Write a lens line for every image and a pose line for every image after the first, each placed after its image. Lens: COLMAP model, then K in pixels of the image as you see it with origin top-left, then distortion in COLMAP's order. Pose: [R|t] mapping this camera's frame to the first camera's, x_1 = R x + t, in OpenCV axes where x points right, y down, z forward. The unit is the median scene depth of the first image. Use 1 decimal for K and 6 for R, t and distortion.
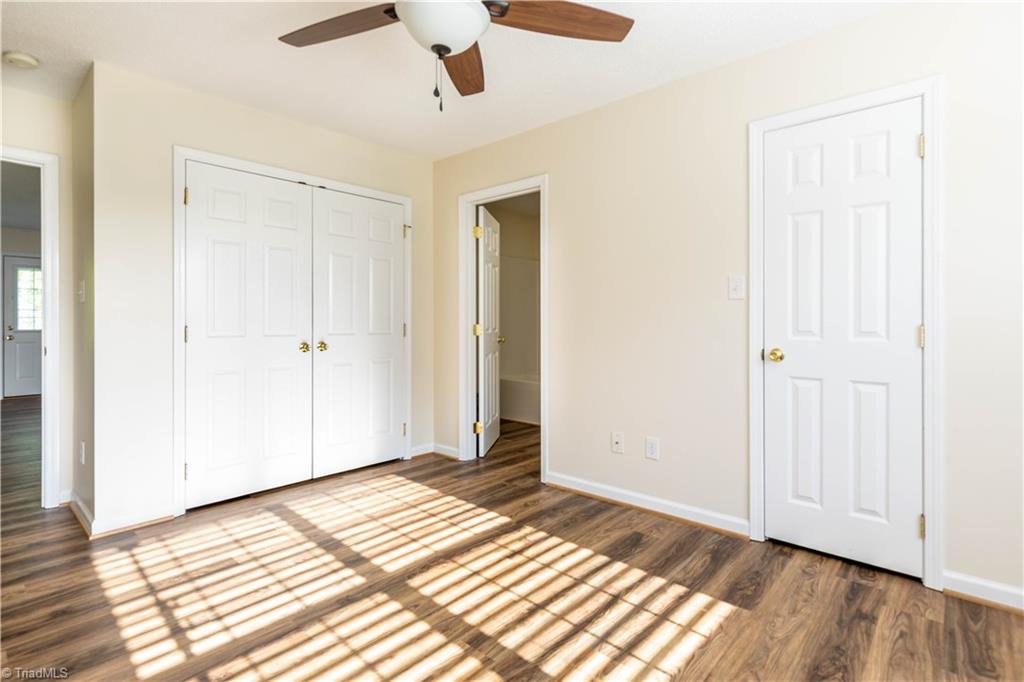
lens RADIAL K [[507.4, 0, 519.6], [0, 507.4, 338.3], [0, 0, 1]] dist [-0.015068, -0.000651]
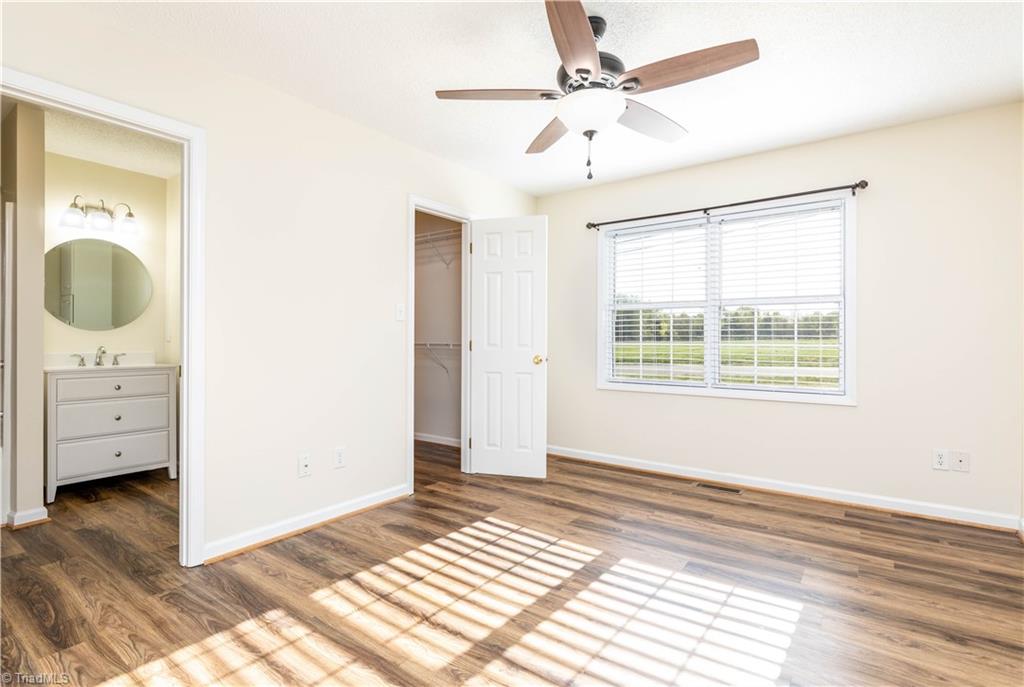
lens RADIAL K [[510.4, 0, 512.0], [0, 510.4, 343.5], [0, 0, 1]] dist [0.000168, 0.000691]
pose [[-0.131268, -0.005649, 0.991331, -0.892973], [0.001663, 0.999981, 0.005918, -0.018882], [-0.991346, 0.002426, -0.131256, 0.870287]]
